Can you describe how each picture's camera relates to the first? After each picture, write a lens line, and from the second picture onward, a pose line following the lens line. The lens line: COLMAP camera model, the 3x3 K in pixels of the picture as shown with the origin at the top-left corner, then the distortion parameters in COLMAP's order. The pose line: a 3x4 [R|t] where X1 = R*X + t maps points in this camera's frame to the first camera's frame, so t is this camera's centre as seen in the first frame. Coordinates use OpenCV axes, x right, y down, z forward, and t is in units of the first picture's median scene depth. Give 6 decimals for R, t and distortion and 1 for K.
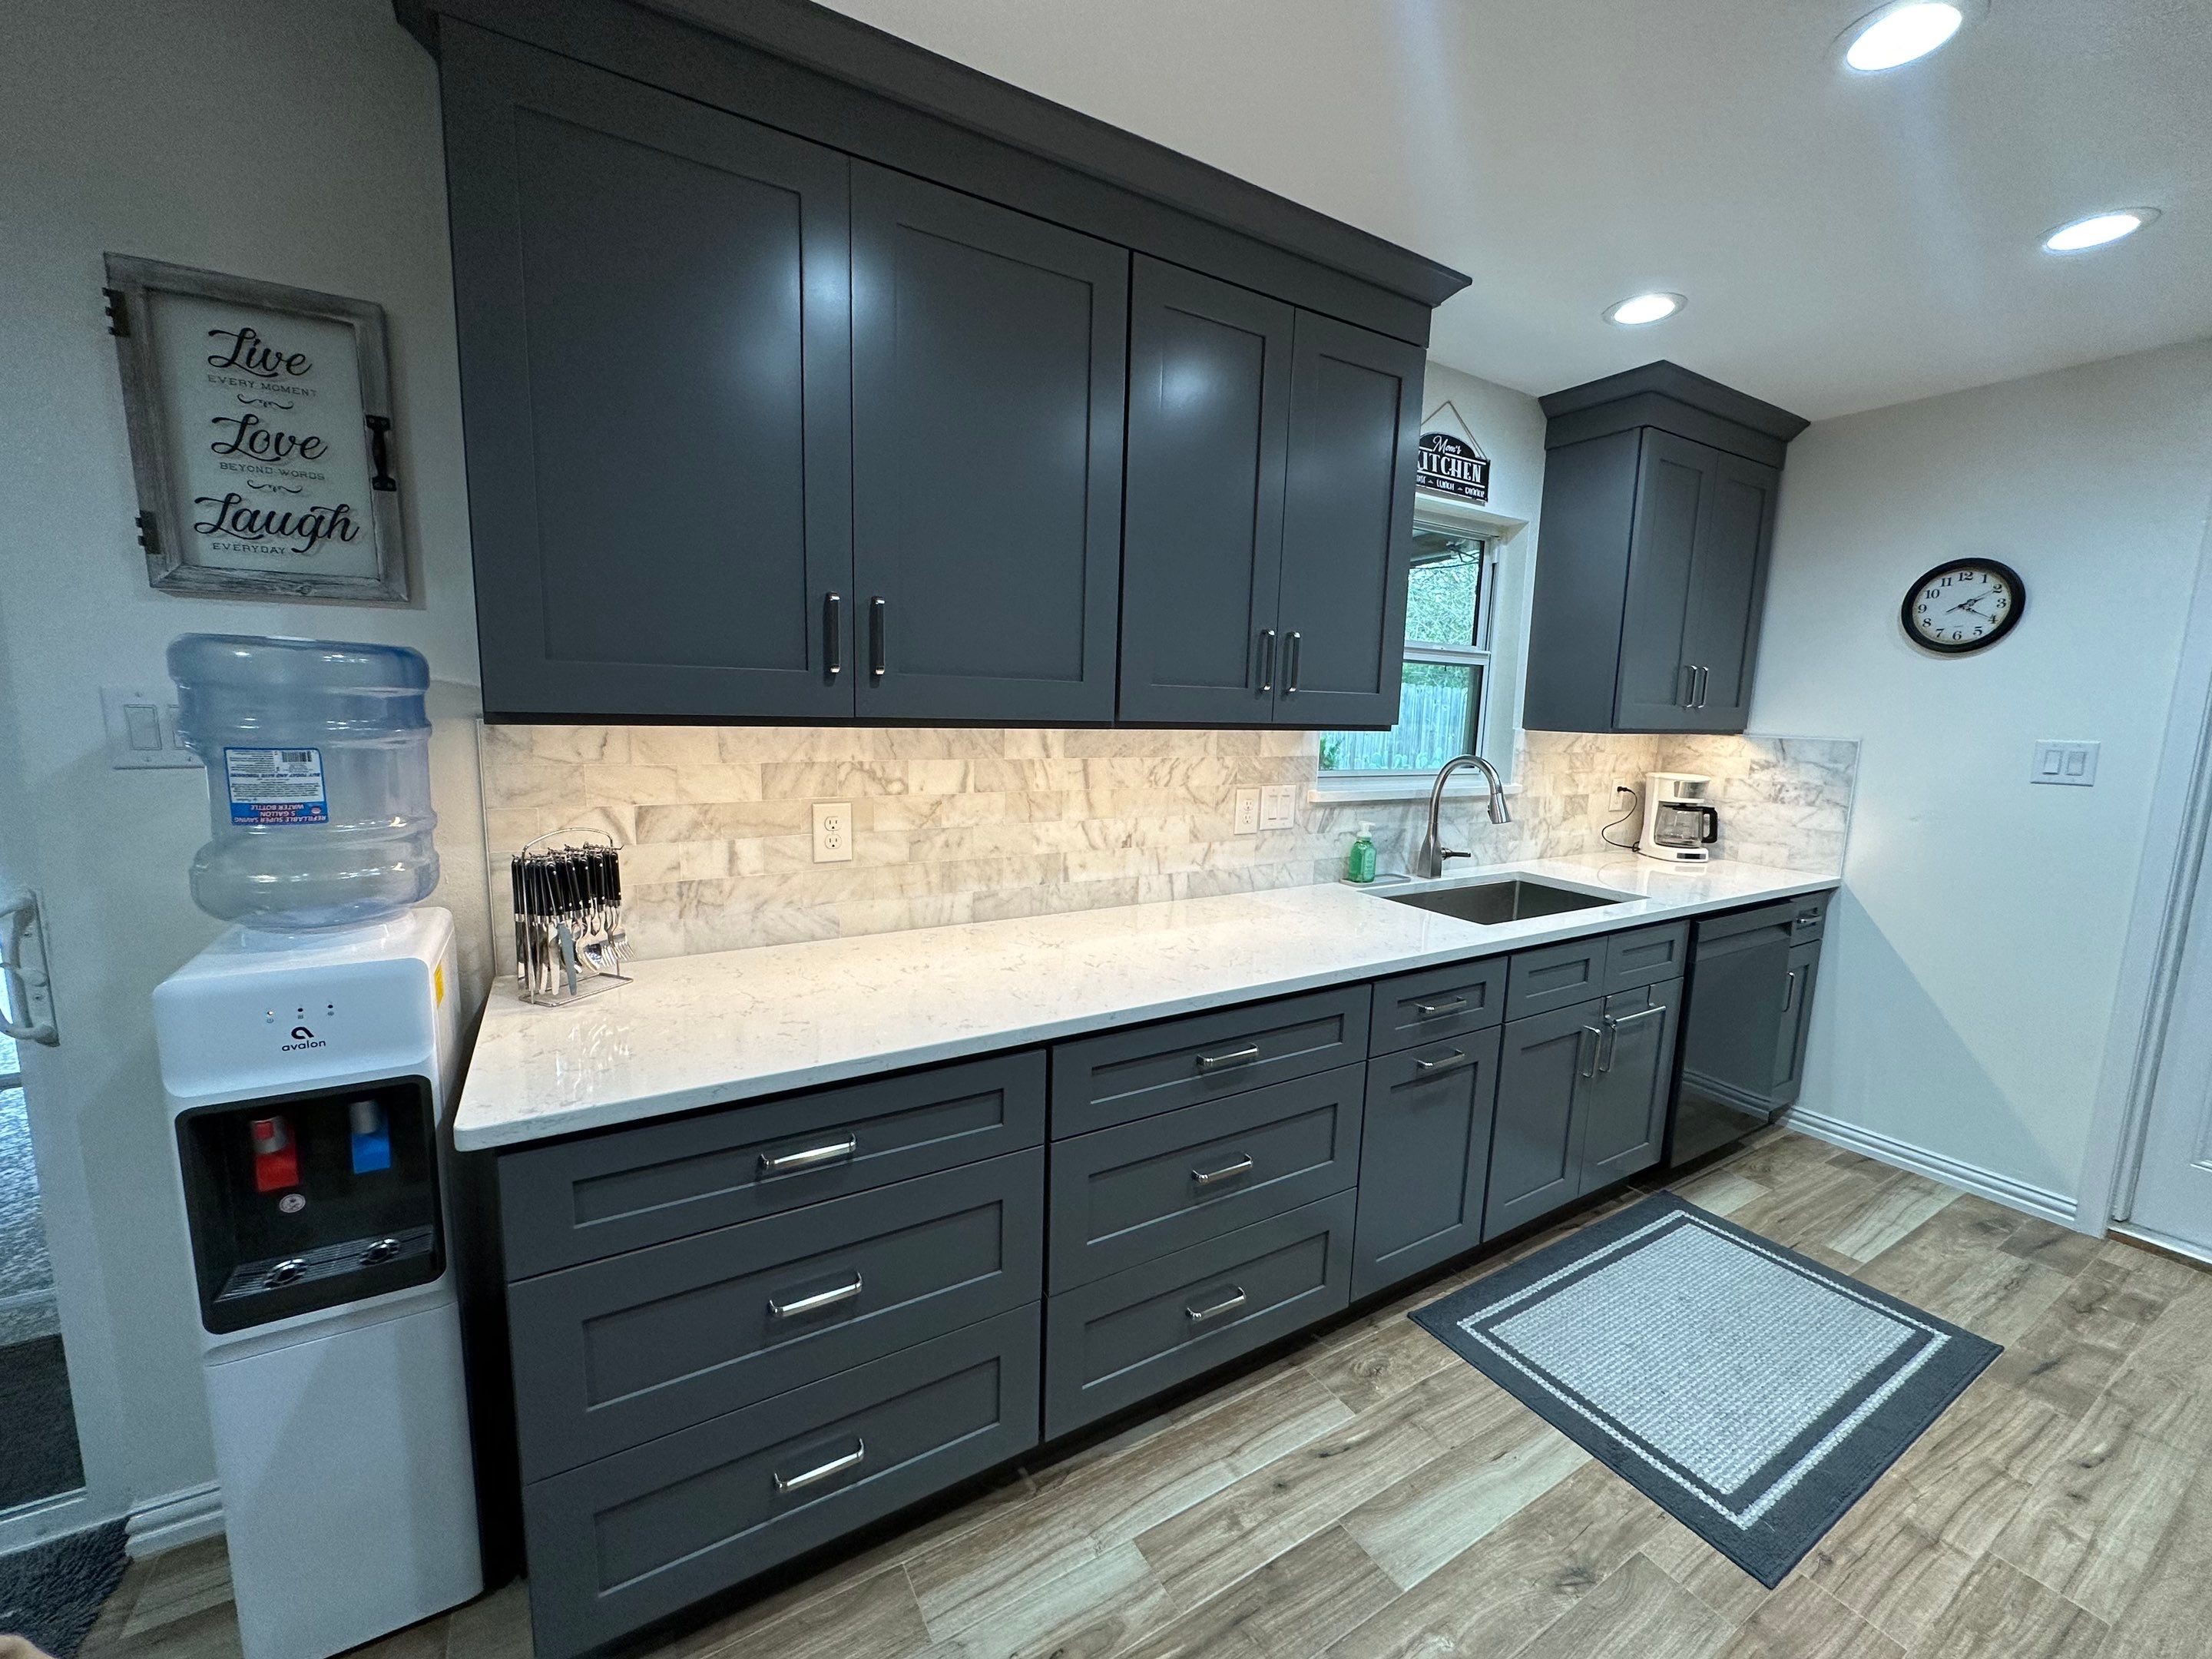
lens RADIAL K [[879.8, 0, 1105.2], [0, 879.8, 827.0], [0, 0, 1]] dist [-0.003139, 0.000724]
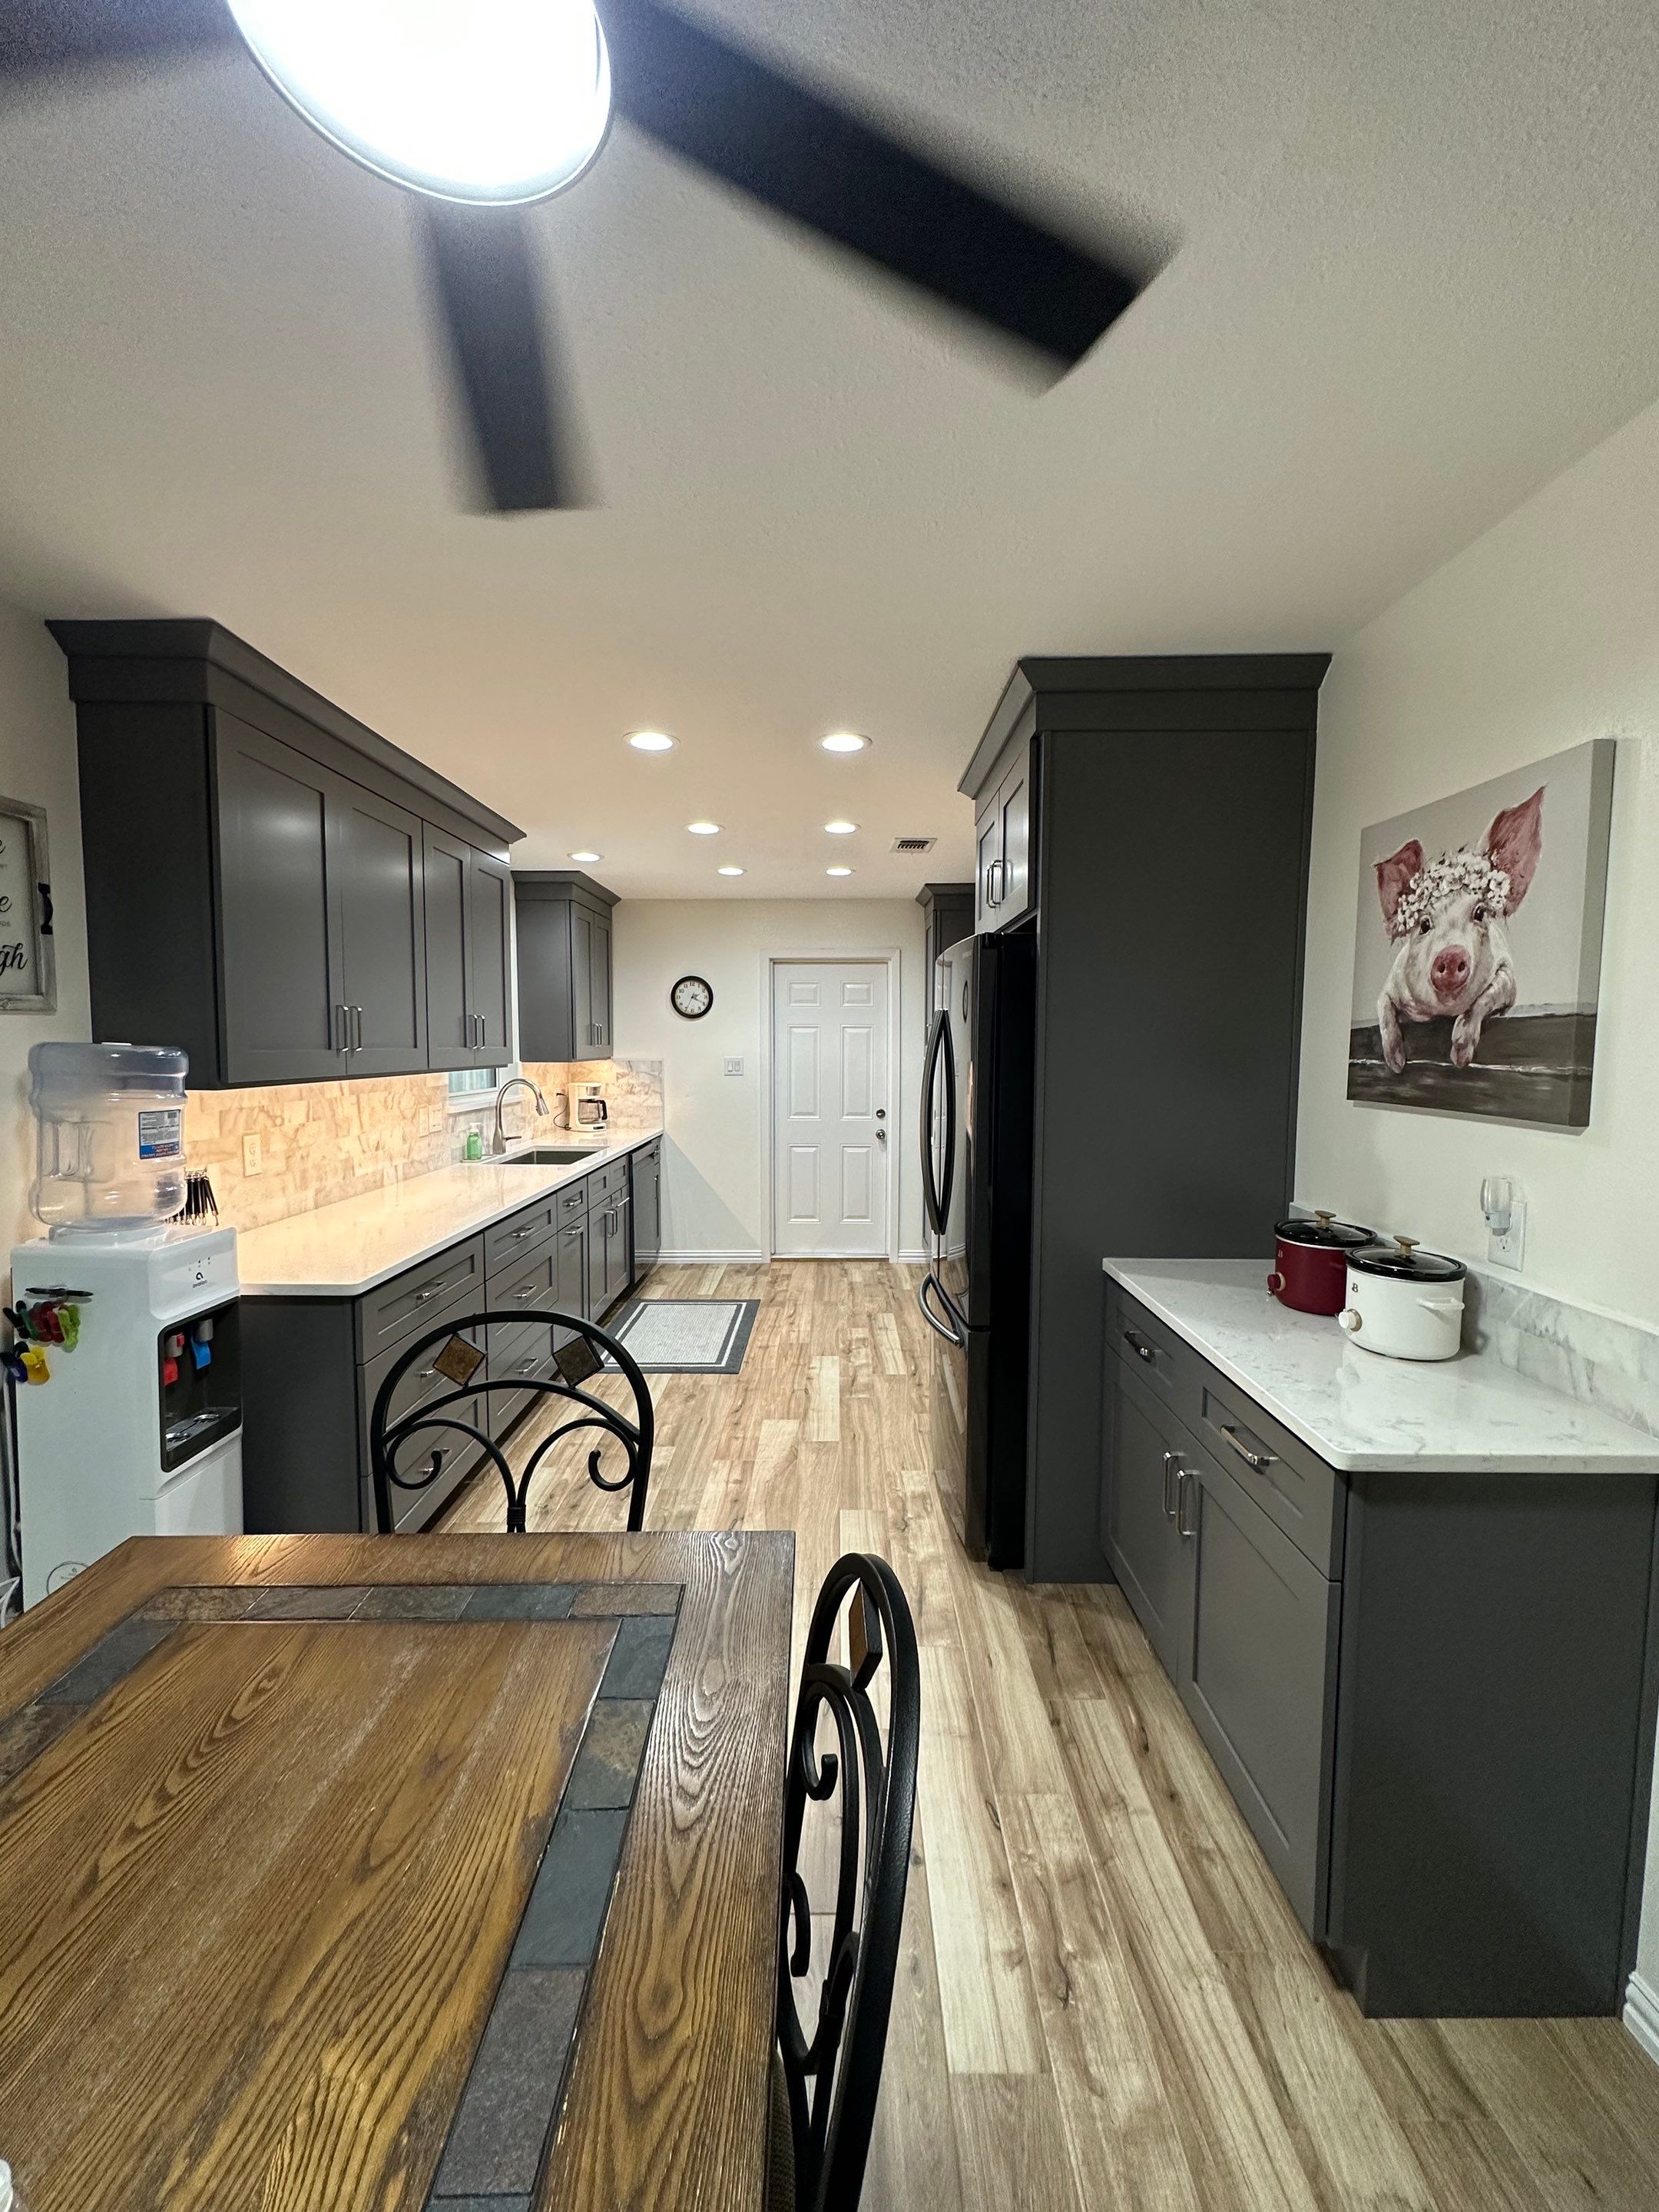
lens RADIAL K [[879.8, 0, 833.3], [0, 879.8, 1104.0], [0, 0, 1]] dist [-0.003139, 0.000724]
pose [[0.514721, -0.085727, 0.853061, -0.938765], [0.131406, 0.991120, 0.020312, 0.017524], [-0.847227, 0.101642, 0.521416, -0.527716]]
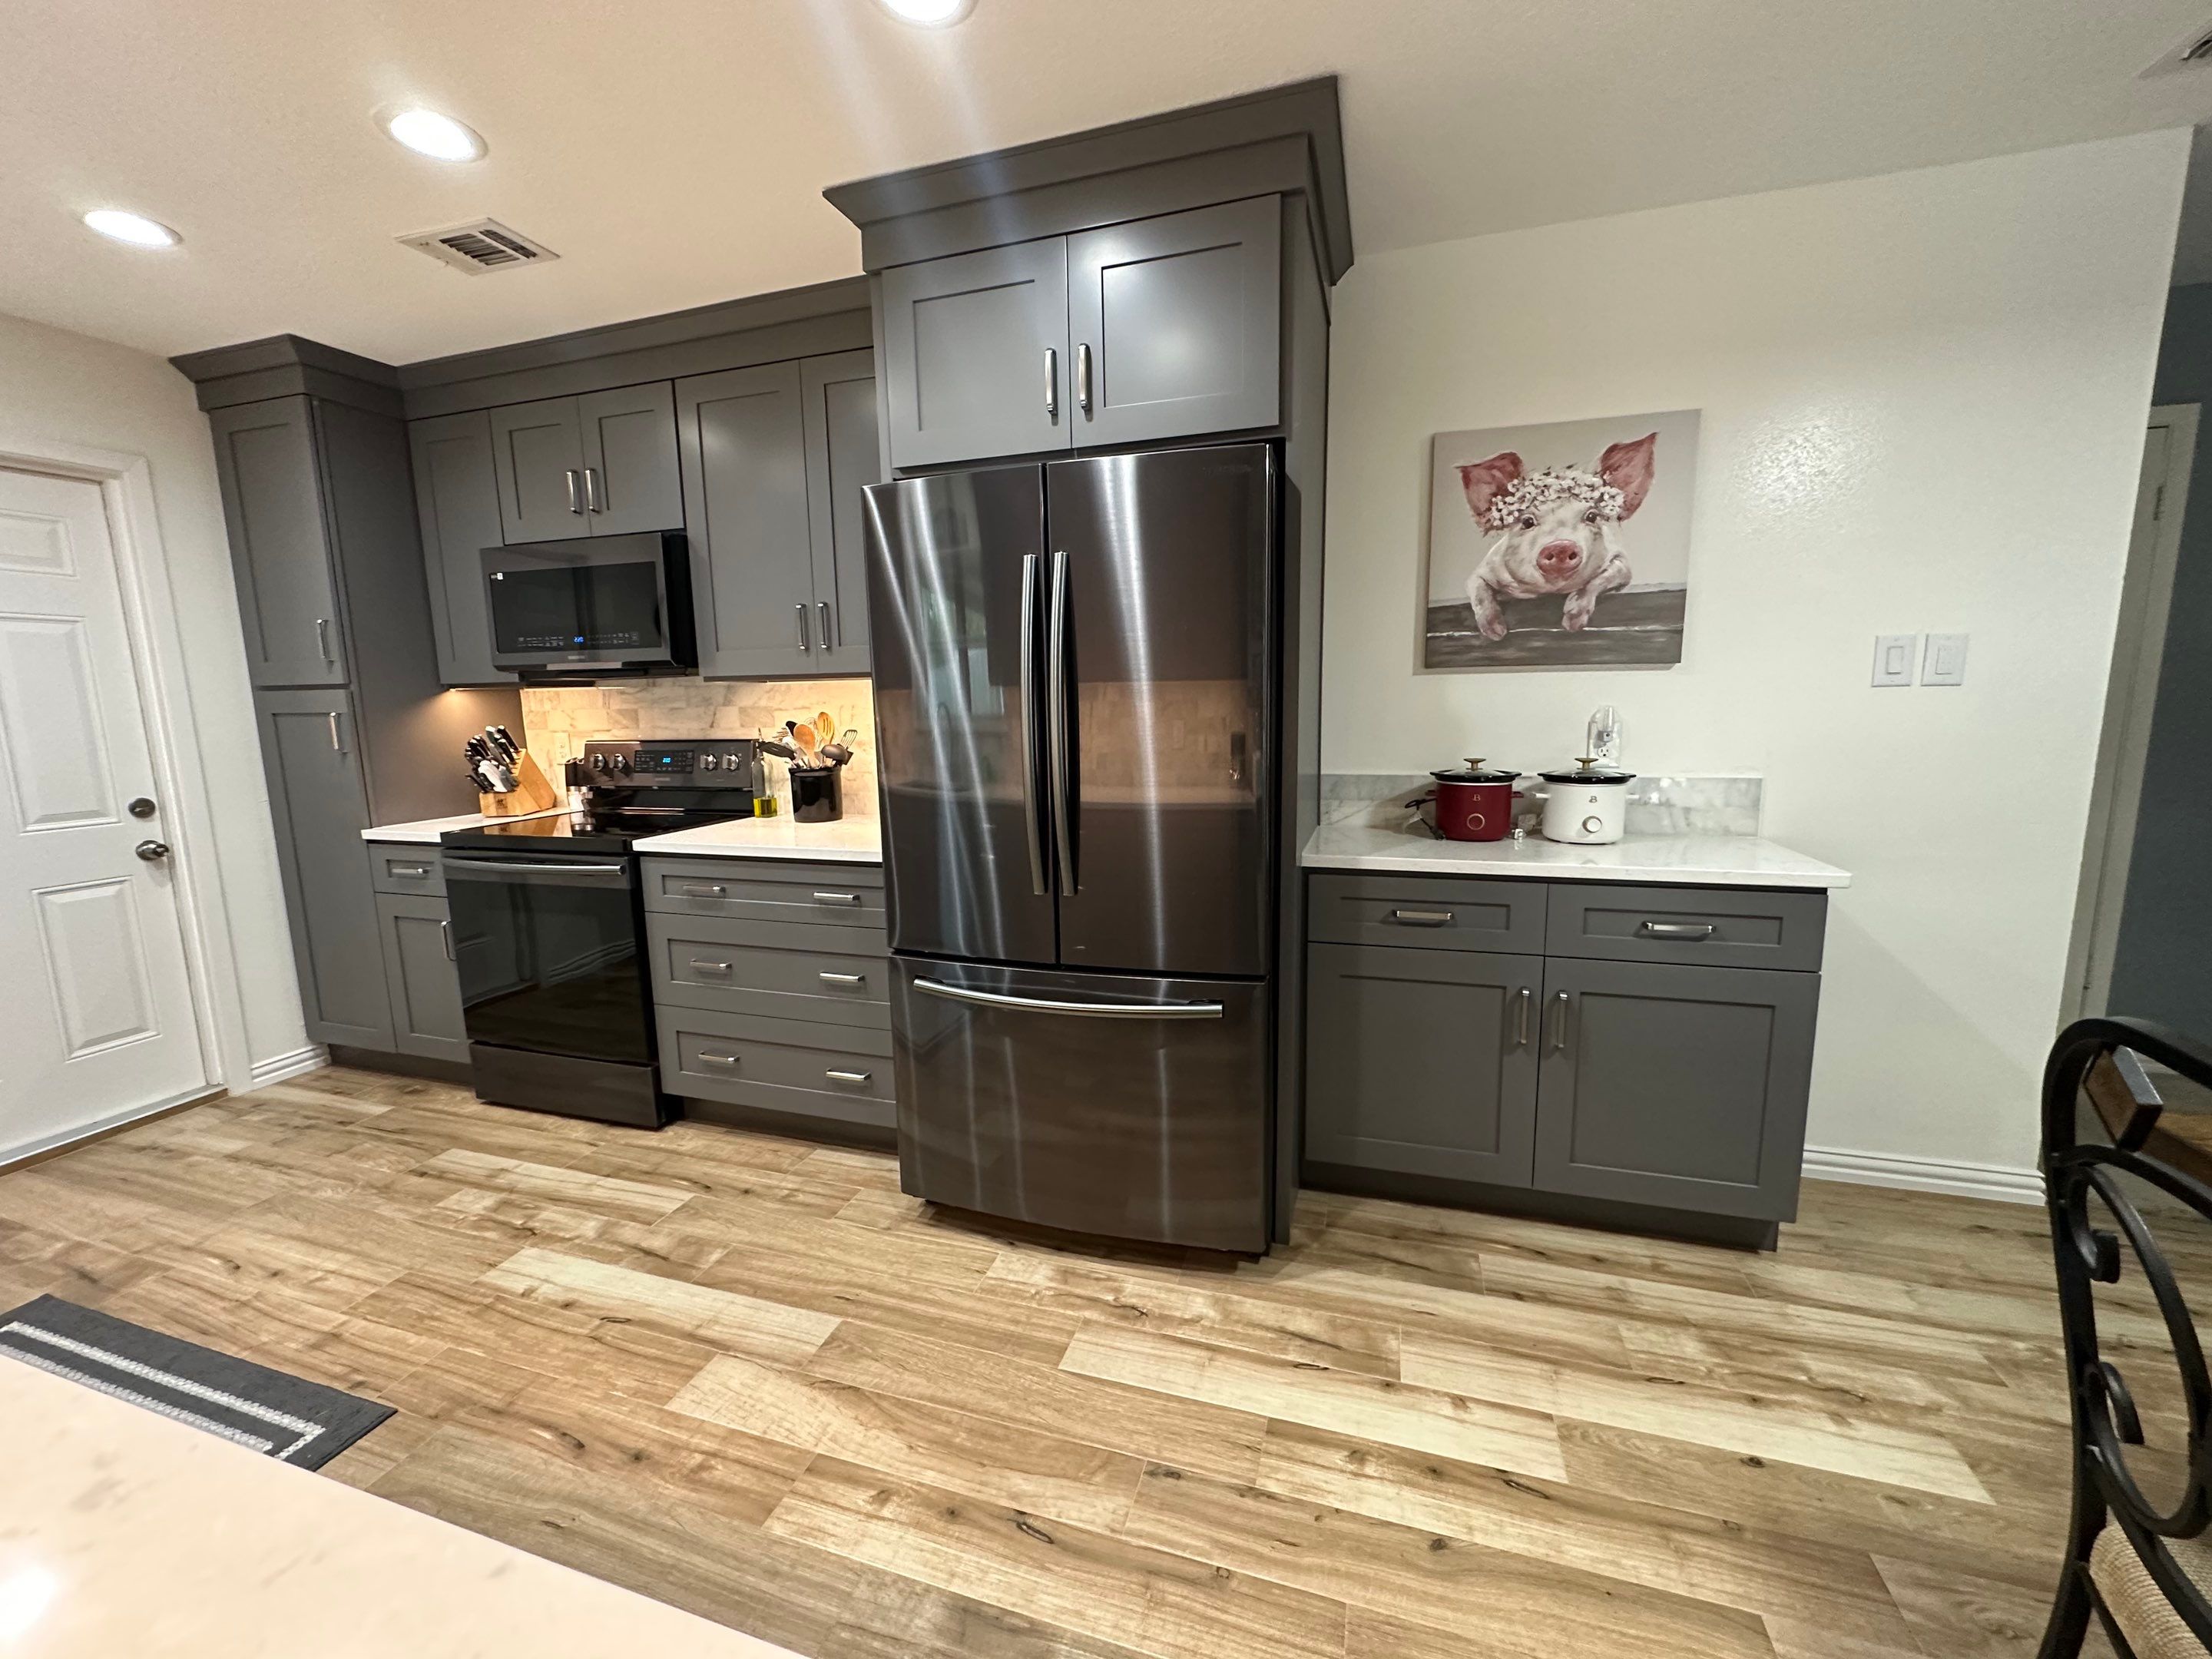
lens RADIAL K [[879.8, 0, 1105.5], [0, 879.8, 825.9], [0, 0, 1]] dist [-0.003139, 0.000724]
pose [[-0.660990, -0.124061, 0.740069, -0.415292], [0.107577, 0.960385, 0.257076, -0.036335], [-0.742644, 0.249539, -0.621458, 0.585270]]
